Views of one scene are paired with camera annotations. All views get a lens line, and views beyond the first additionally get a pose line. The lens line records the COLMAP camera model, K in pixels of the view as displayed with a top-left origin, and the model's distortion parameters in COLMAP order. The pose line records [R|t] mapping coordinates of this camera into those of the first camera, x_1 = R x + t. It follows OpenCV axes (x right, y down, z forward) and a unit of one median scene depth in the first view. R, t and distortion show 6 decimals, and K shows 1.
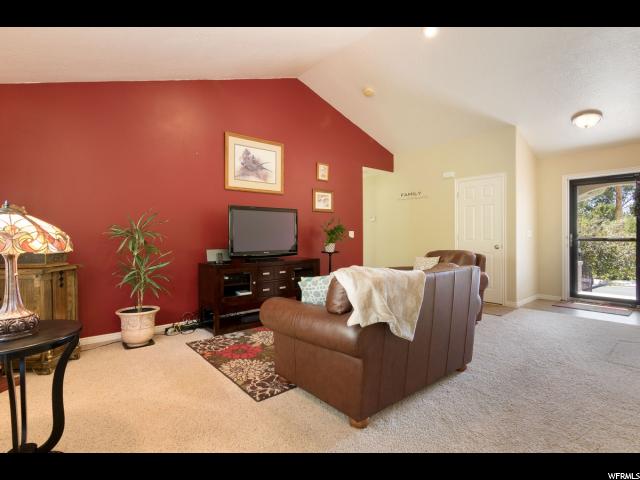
lens RADIAL K [[319.1, 0, 320.0], [0, 319.1, 239.9], [0, 0, 1]] dist [-0.004066, 0.000534]
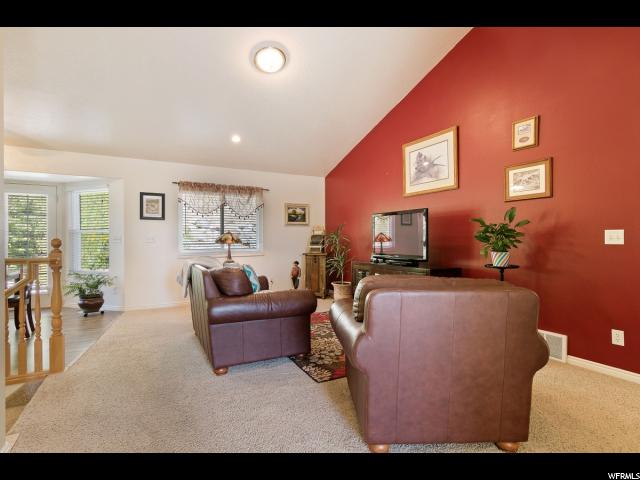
lens RADIAL K [[319.1, 0, 319.8], [0, 319.1, 239.4], [0, 0, 1]] dist [-0.004066, 0.000534]
pose [[-0.204336, 0.006017, -0.978882, 0.772082], [-0.010649, 0.999908, 0.008369, -0.017576], [0.978843, 0.012134, -0.204253, 0.863533]]
